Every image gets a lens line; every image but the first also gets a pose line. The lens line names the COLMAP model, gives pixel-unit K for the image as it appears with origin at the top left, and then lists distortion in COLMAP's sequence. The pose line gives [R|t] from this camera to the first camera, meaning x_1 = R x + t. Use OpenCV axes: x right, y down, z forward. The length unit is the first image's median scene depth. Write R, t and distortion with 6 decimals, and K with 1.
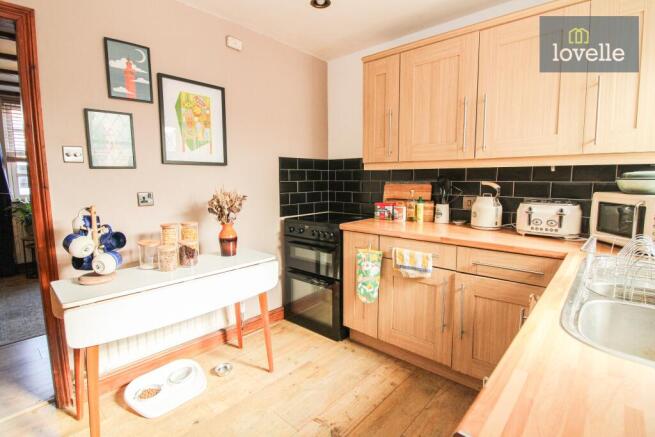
lens RADIAL K [[313.9, 0, 326.6], [0, 313.9, 215.4], [0, 0, 1]] dist [-0.025724, -0.002203]
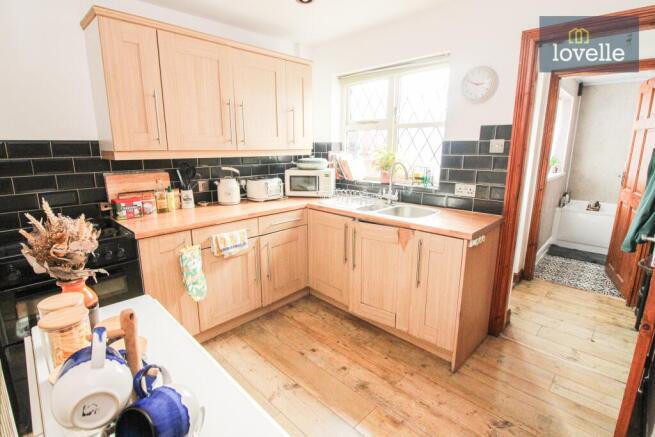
lens RADIAL K [[313.9, 0, 326.6], [0, 313.9, 216.5], [0, 0, 1]] dist [-0.025724, -0.002203]
pose [[0.030092, -0.210941, 0.977035, -1.093434], [0.114750, 0.971744, 0.206265, -0.183766], [-0.992939, 0.105908, 0.053447, 0.784496]]
